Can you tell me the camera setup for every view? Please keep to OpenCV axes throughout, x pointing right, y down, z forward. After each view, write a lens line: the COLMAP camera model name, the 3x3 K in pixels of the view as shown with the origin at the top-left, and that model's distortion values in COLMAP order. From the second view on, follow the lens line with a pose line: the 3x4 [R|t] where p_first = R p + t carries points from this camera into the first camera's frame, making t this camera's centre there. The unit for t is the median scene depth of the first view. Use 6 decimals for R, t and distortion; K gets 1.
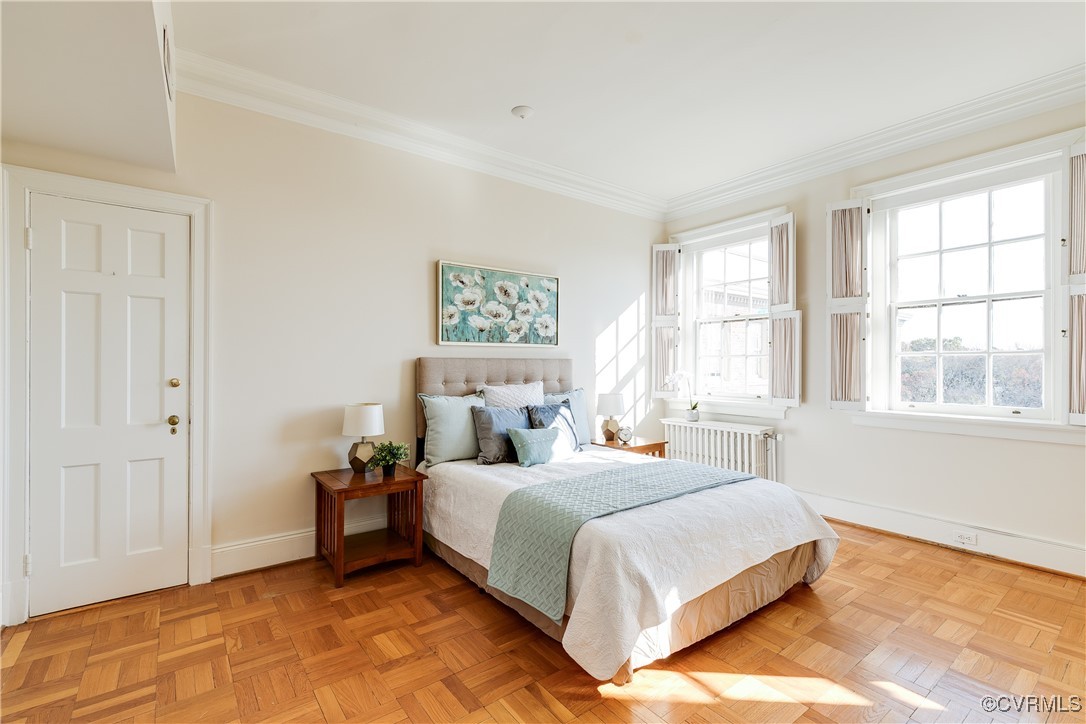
lens RADIAL K [[498.0, 0, 535.0], [0, 498.0, 363.1], [0, 0, 1]] dist [0.004486, -0.001355]
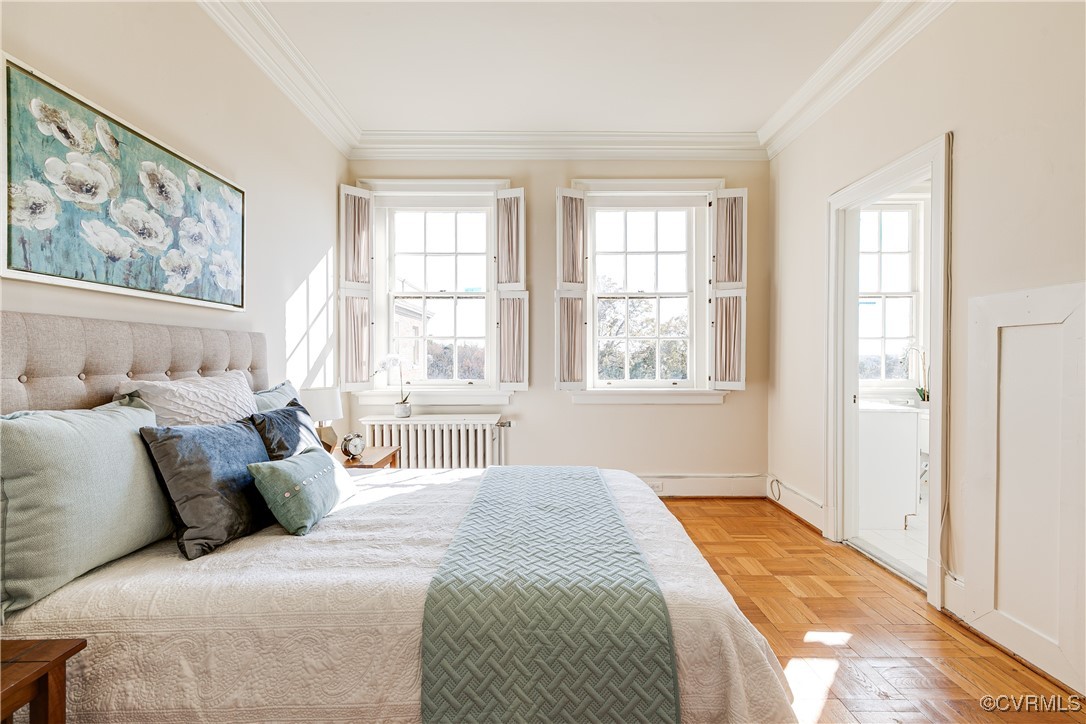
lens RADIAL K [[498.0, 0, 551.9], [0, 498.0, 362.6], [0, 0, 1]] dist [0.004486, -0.001355]
pose [[0.580194, -0.009949, 0.814418, -0.246000], [-0.001334, 0.999912, 0.013165, 0.021642], [-0.814477, -0.008725, 0.580130, 0.421819]]
